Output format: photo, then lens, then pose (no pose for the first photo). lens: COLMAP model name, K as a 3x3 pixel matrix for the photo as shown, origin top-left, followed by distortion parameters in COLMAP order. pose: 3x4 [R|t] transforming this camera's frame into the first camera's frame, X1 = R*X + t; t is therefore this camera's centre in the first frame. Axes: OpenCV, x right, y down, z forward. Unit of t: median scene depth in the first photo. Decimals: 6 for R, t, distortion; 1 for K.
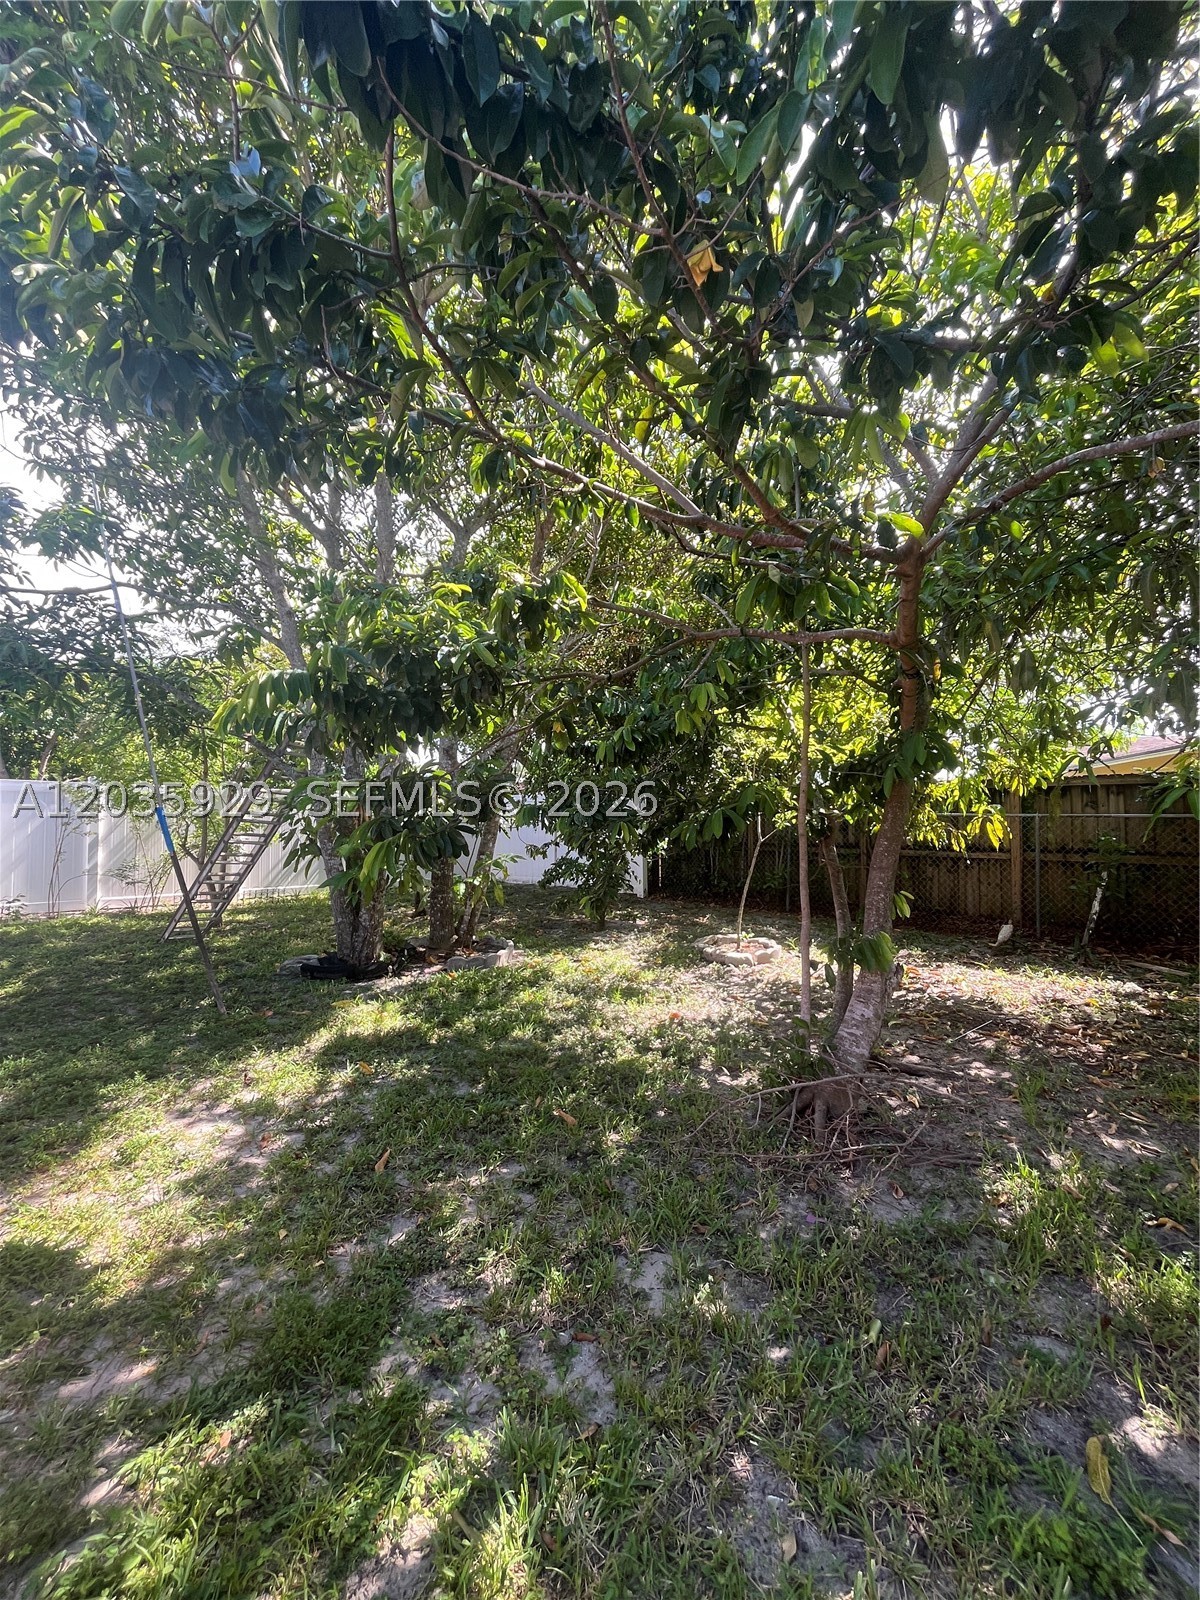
lens RADIAL K [[649.3, 0, 600.0], [0, 649.3, 800.0], [0, 0, 1]] dist [0.000281, 0.000422]
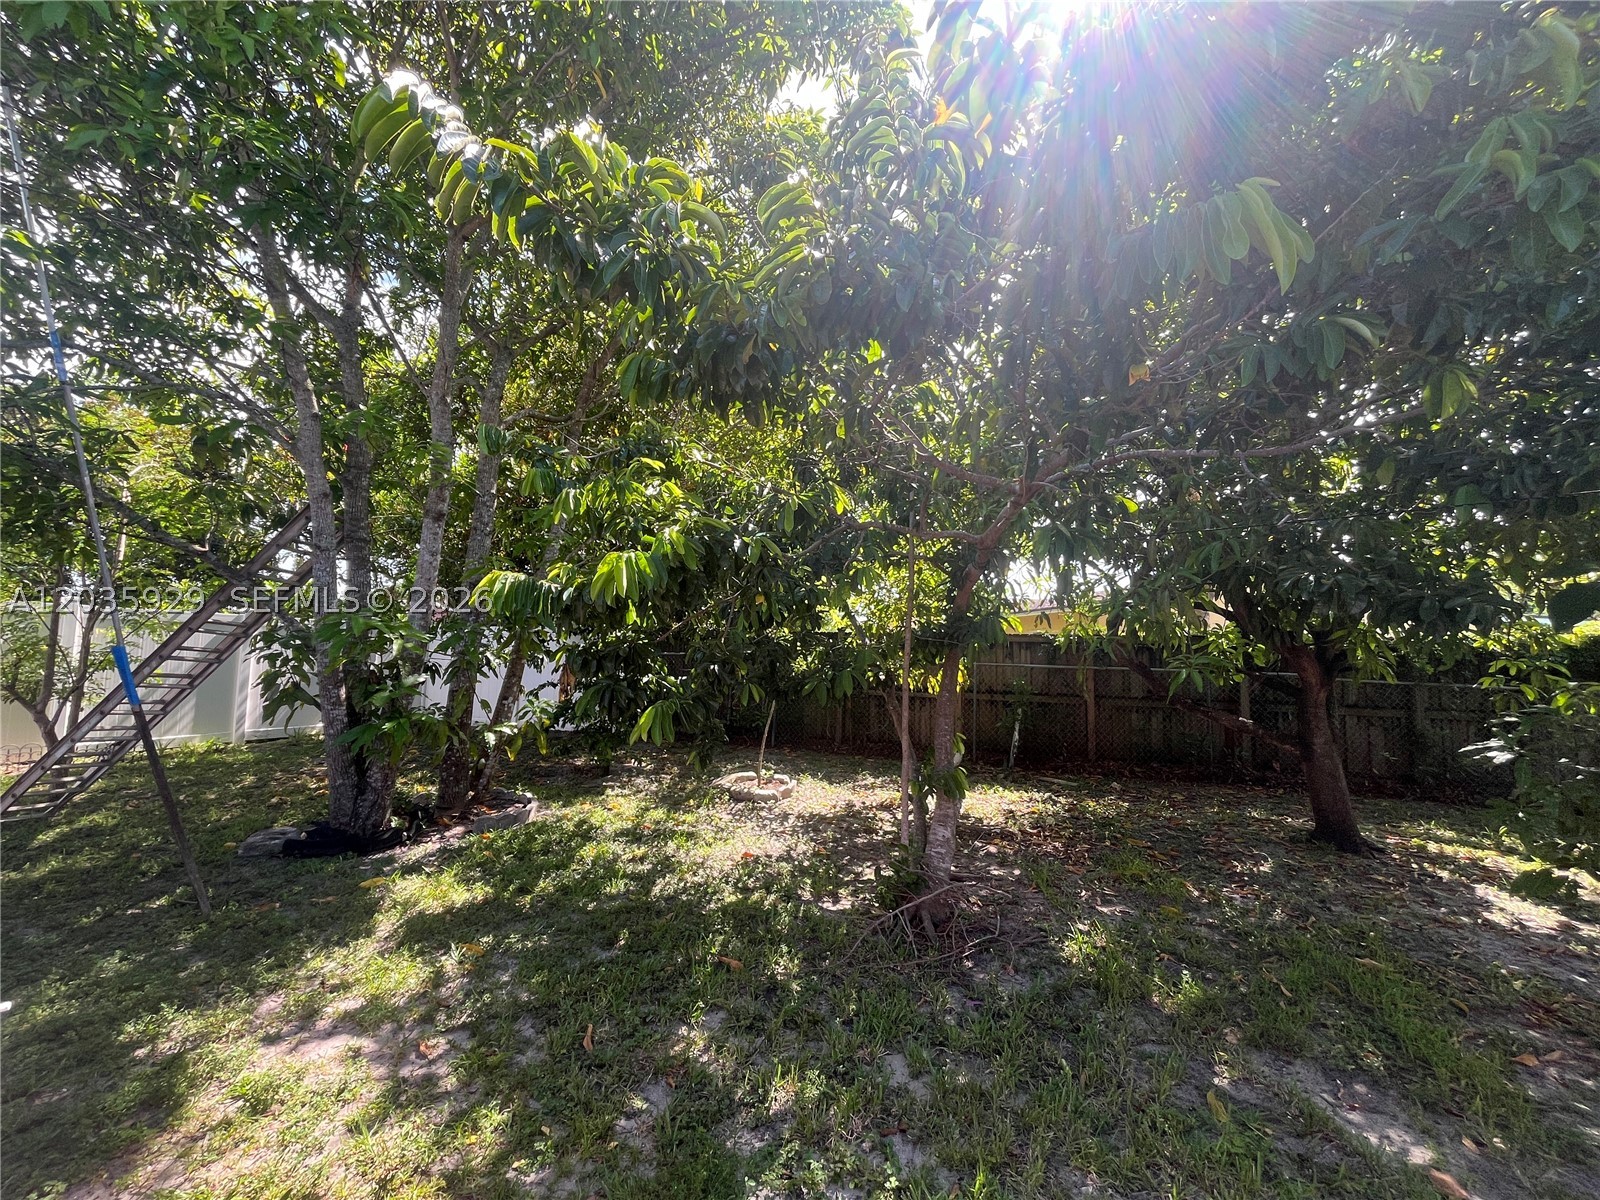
lens RADIAL K [[649.3, 0, 801.1], [0, 649.3, 596.6], [0, 0, 1]] dist [0.000281, 0.000422]
pose [[0.907687, 0.058177, 0.415595, -0.284578], [-0.035642, 0.997453, -0.061786, -0.028876], [-0.418131, 0.041270, 0.907449, -0.023804]]
